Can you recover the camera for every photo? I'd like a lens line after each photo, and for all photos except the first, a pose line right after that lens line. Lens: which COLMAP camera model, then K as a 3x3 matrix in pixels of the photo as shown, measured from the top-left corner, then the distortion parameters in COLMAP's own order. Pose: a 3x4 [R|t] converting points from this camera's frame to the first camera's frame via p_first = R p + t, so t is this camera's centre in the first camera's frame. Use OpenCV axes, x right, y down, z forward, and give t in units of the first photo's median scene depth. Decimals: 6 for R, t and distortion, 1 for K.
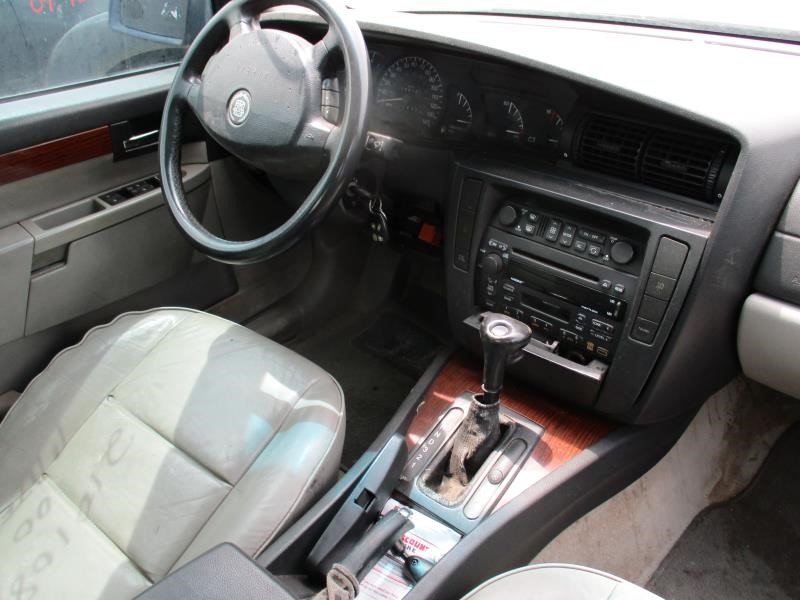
lens RADIAL K [[661.8, 0, 397.6], [0, 661.8, 299.4], [0, 0, 1]] dist [-0.021310, -0.001774]
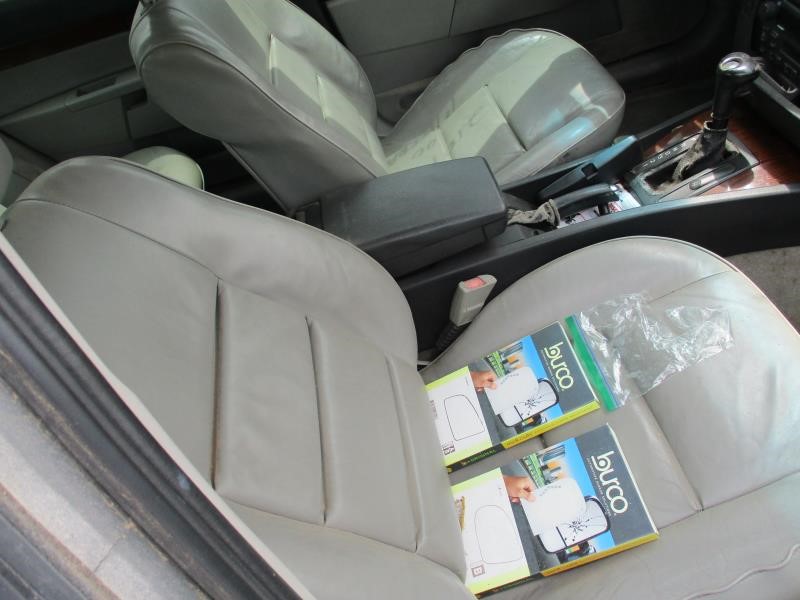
lens RADIAL K [[661.8, 0, 402.4], [0, 661.8, 298.3], [0, 0, 1]] dist [-0.021310, -0.001774]
pose [[0.737922, 0.348160, -0.578149, 0.494604], [-0.141056, 0.917305, 0.372363, 0.068150], [0.659981, -0.193223, 0.726010, -0.316591]]
